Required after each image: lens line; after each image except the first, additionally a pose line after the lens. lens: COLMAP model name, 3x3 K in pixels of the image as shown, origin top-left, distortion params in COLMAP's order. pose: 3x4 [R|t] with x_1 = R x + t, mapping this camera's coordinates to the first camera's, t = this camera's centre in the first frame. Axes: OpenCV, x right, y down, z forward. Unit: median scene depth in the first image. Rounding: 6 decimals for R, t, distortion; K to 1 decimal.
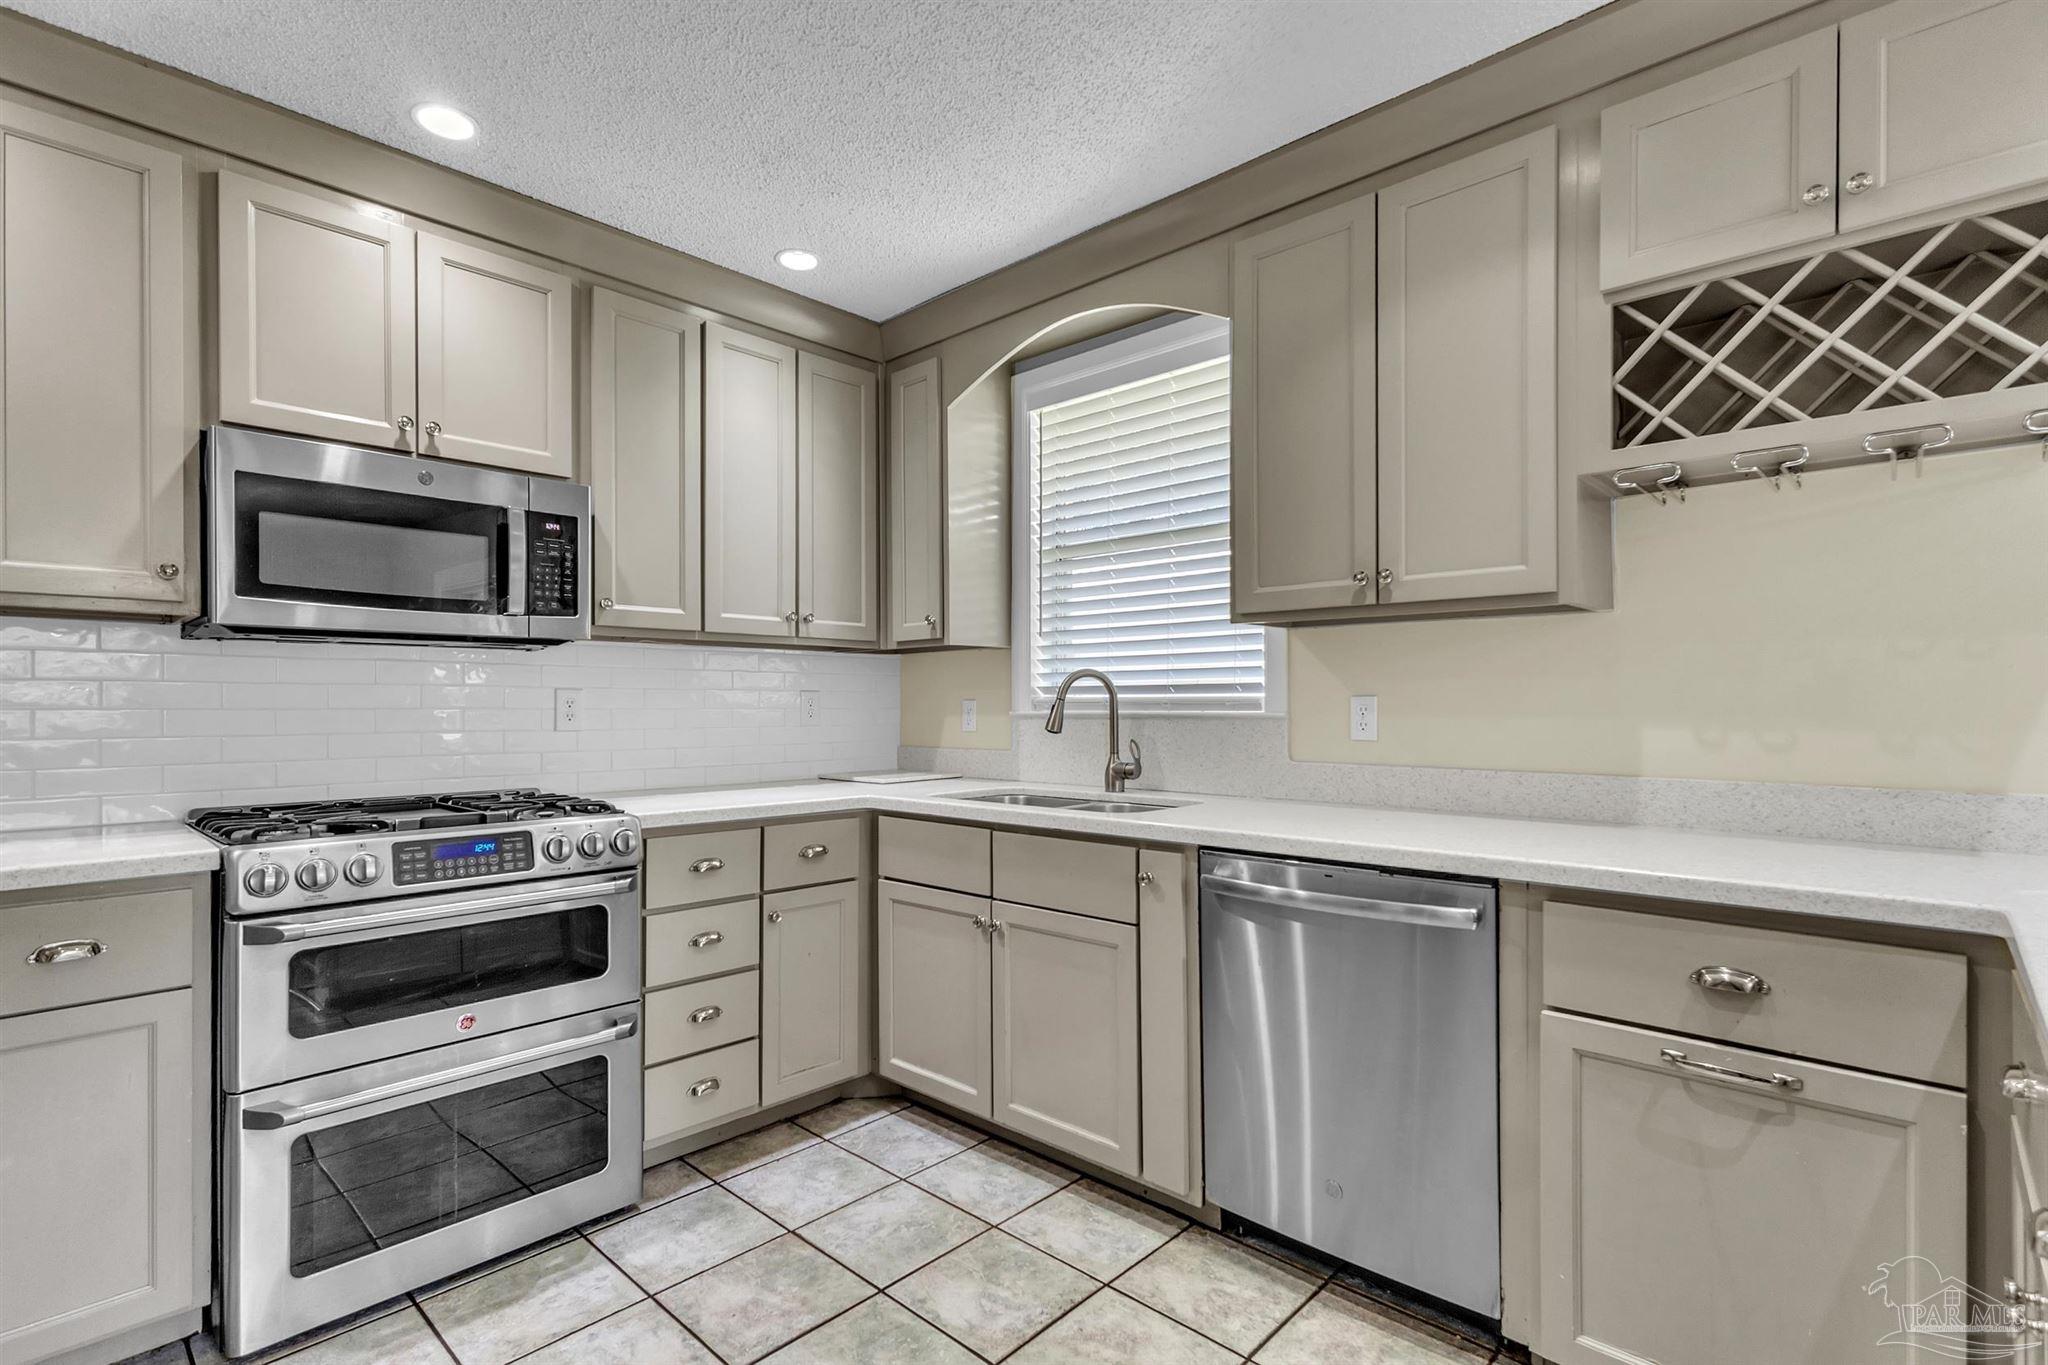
lens RADIAL K [[965.3, 0, 1031.6], [0, 965.3, 698.9], [0, 0, 1]] dist [0.001933, 0.000946]
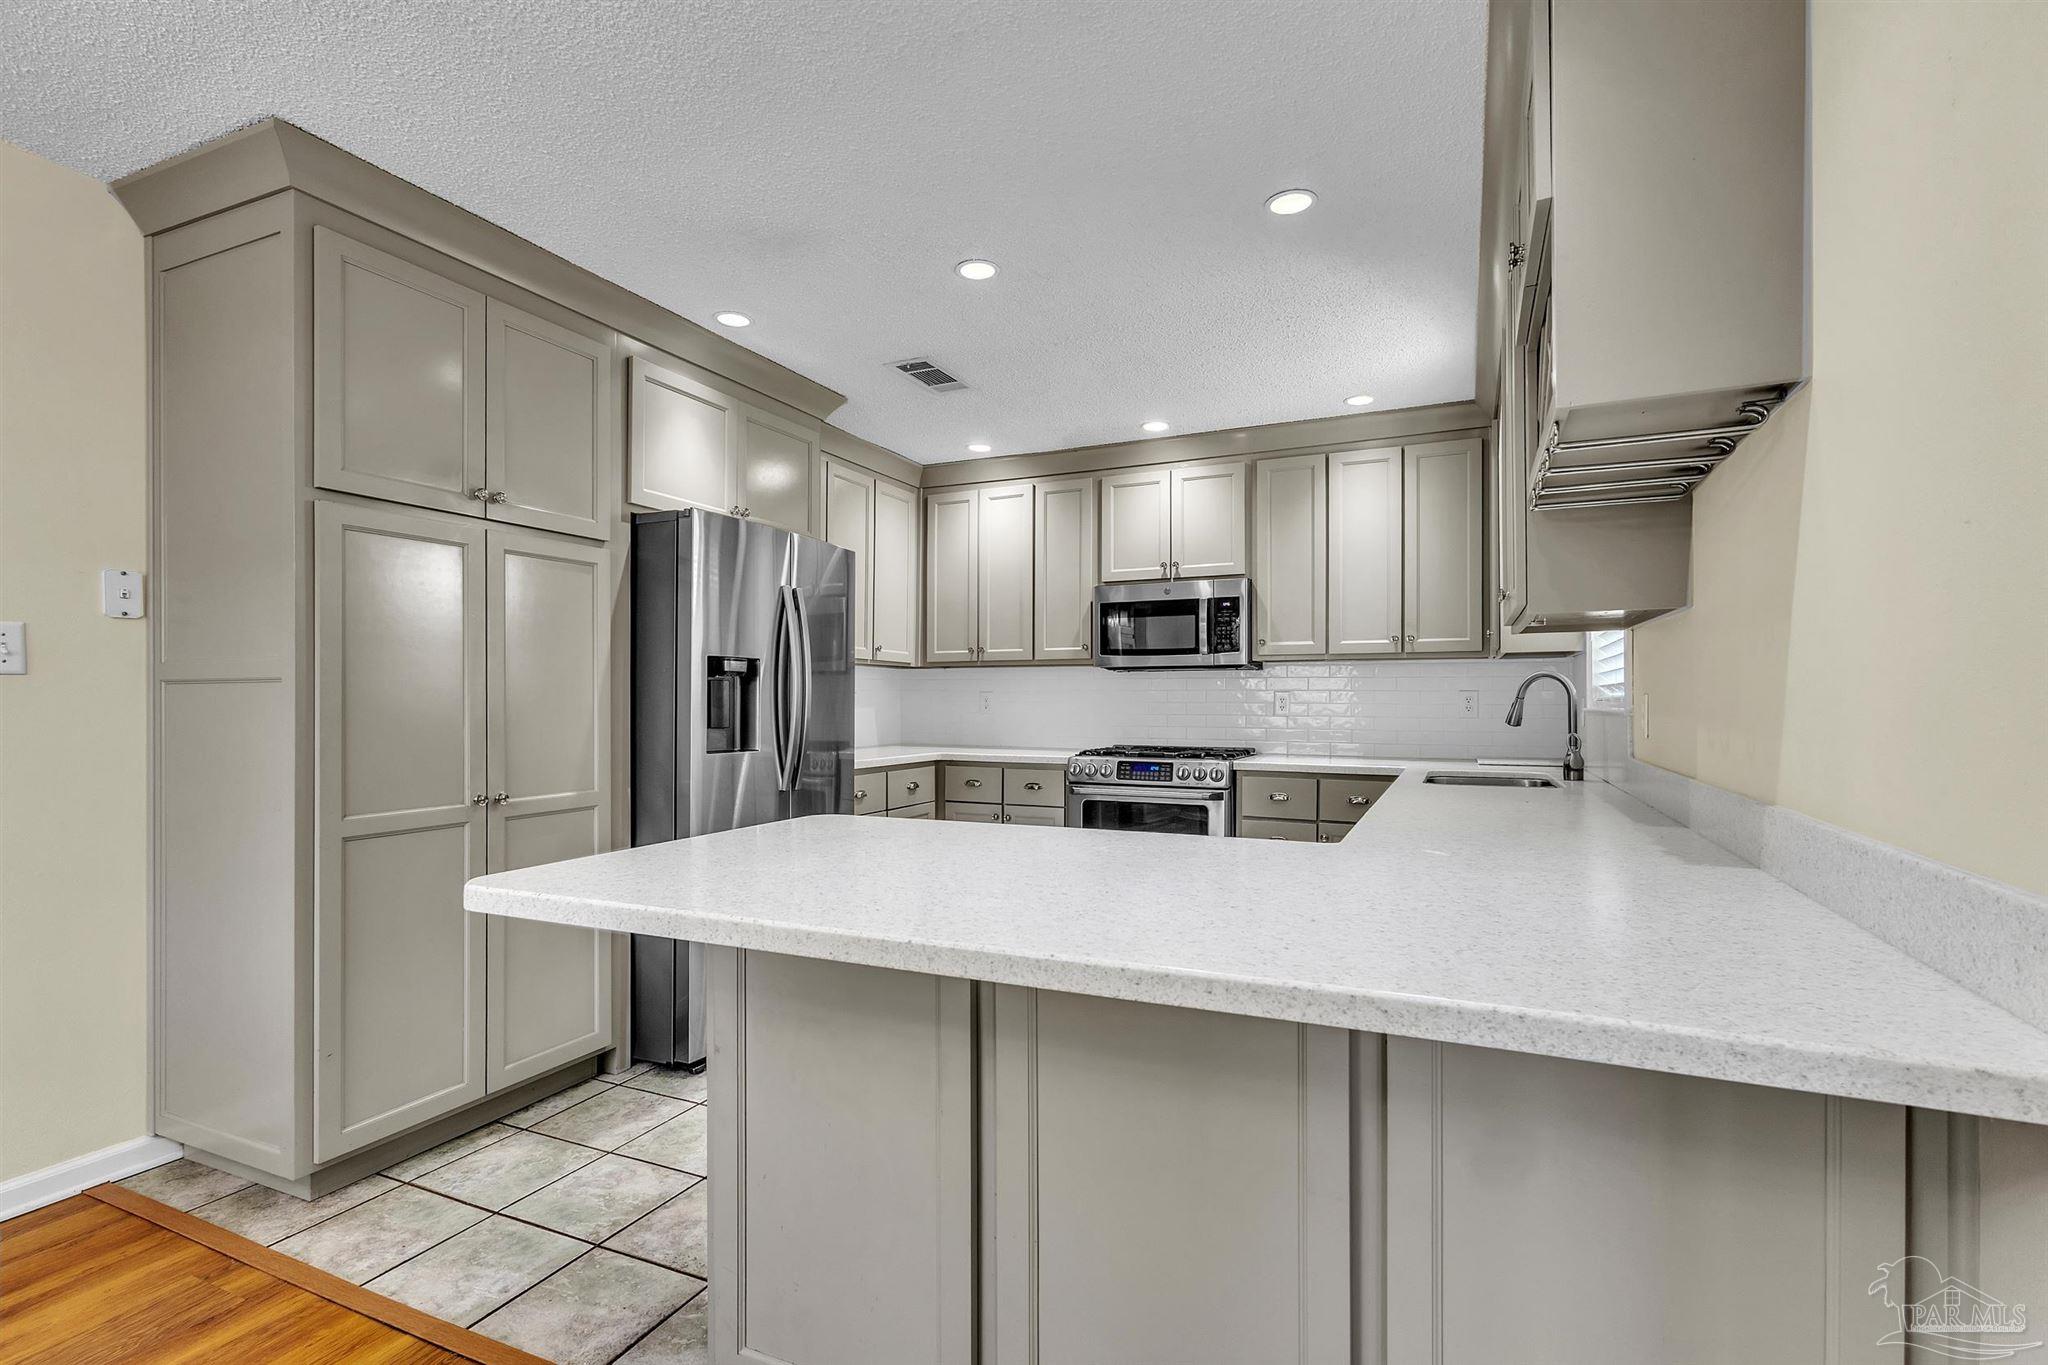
lens RADIAL K [[963.7, 0, 1019.6], [0, 963.7, 702.1], [0, 0, 1]] dist [0.003826, 0.000996]
pose [[0.303712, 0.003027, -0.952759, 1.249386], [0.003115, 0.999986, 0.004170, -0.000830], [0.952759, -0.004235, 0.303699, 0.070323]]
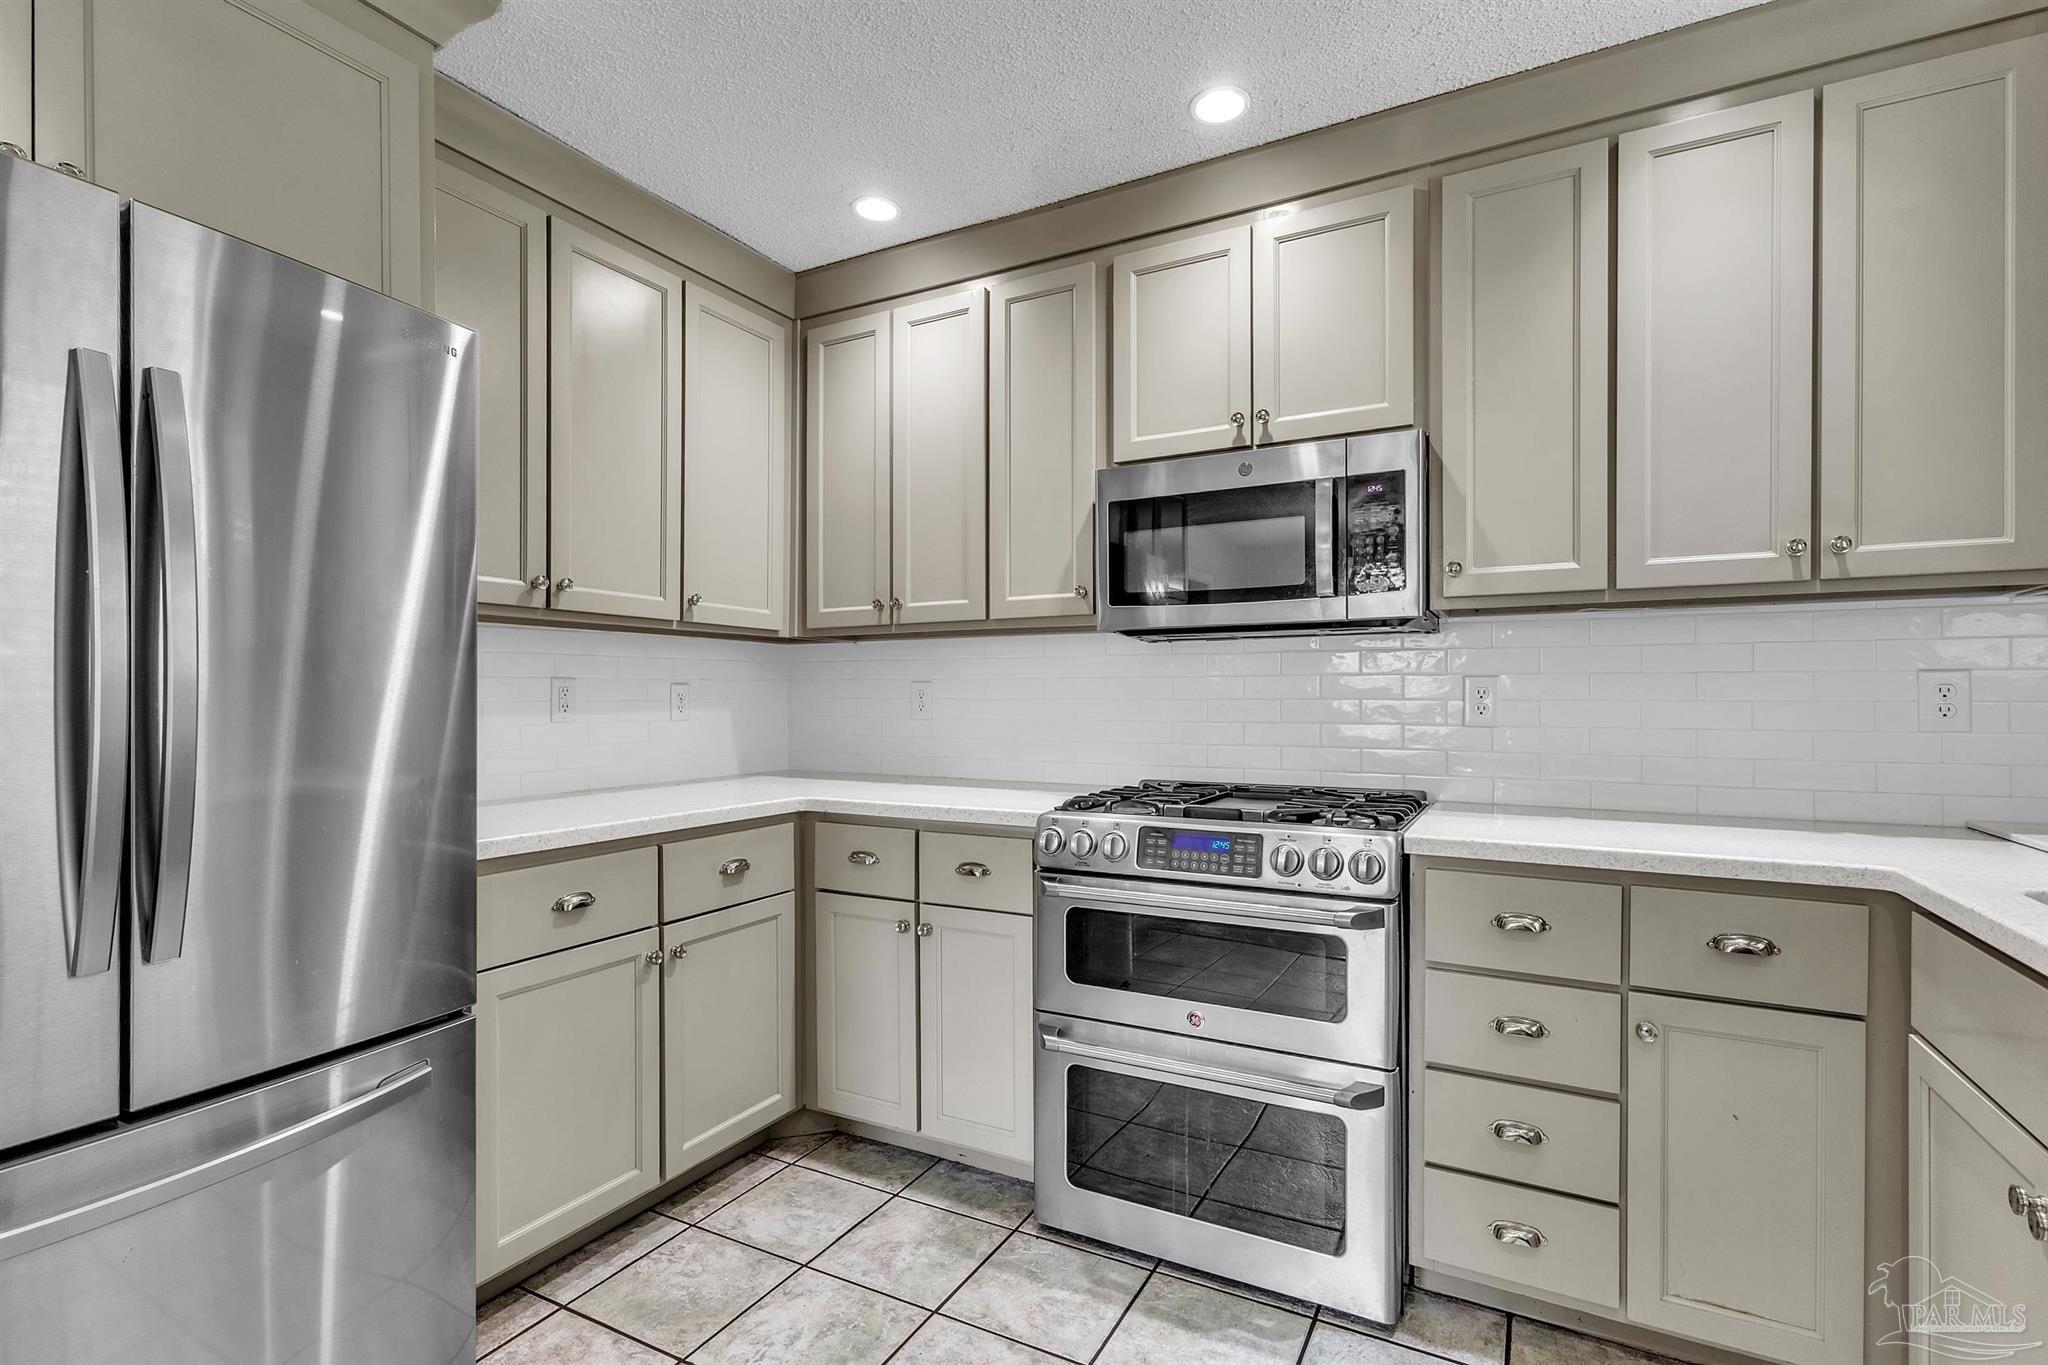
lens RADIAL K [[963.7, 0, 1019.6], [0, 963.7, 702.1], [0, 0, 1]] dist [0.003826, 0.000996]
pose [[0.244237, 0.006310, -0.969695, 0.286750], [0.007730, 0.999934, 0.008454, 0.002177], [0.969685, -0.009561, 0.244172, 0.528495]]
